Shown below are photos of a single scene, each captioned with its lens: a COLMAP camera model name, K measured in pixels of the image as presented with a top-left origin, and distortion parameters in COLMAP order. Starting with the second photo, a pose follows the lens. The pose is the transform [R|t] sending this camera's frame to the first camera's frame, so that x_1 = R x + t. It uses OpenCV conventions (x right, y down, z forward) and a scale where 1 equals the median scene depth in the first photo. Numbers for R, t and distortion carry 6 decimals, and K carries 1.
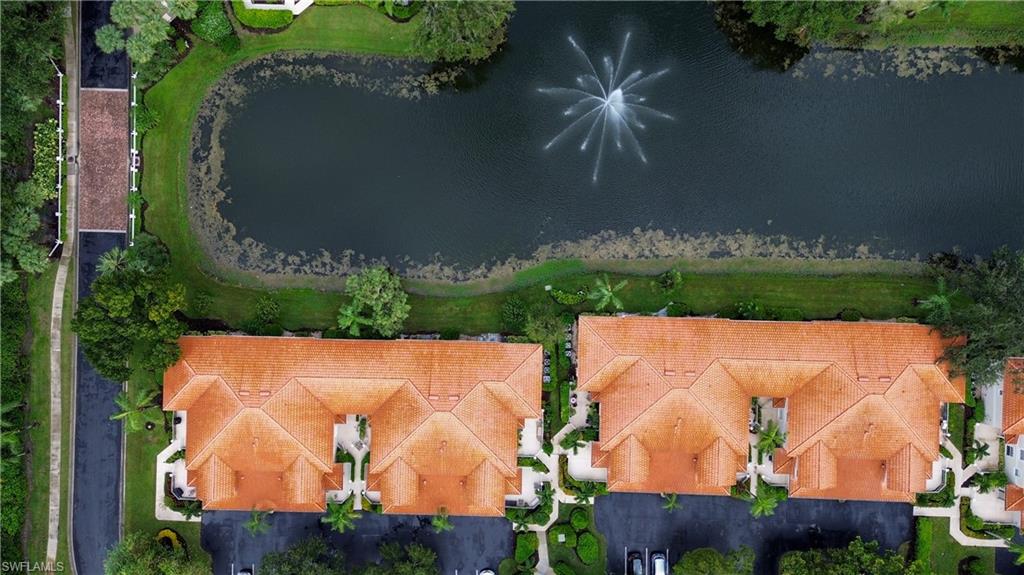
lens RADIAL K [[740.1, 0, 512.0], [0, 740.1, 287.5], [0, 0, 1]] dist [0.073896, -0.070047]
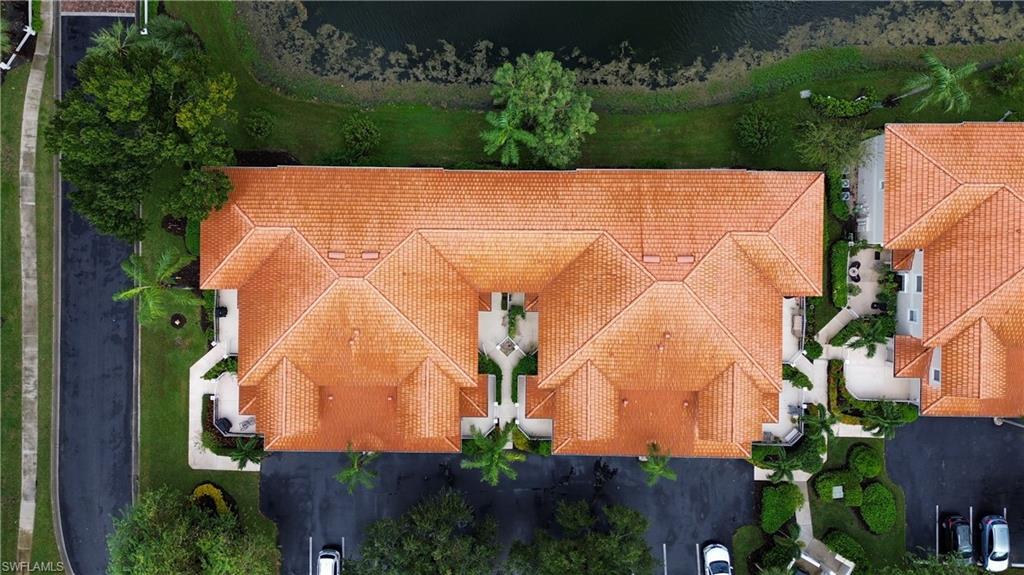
lens RADIAL K [[720.1, 0, 510.8], [0, 720.1, 248.8], [0, 0, 1]] dist [0.069013, -0.062125]
pose [[0.999906, -0.013671, -0.001282, -0.200641], [0.013669, 0.999905, -0.001489, 0.128895], [0.001302, 0.001471, 0.999998, 0.386797]]
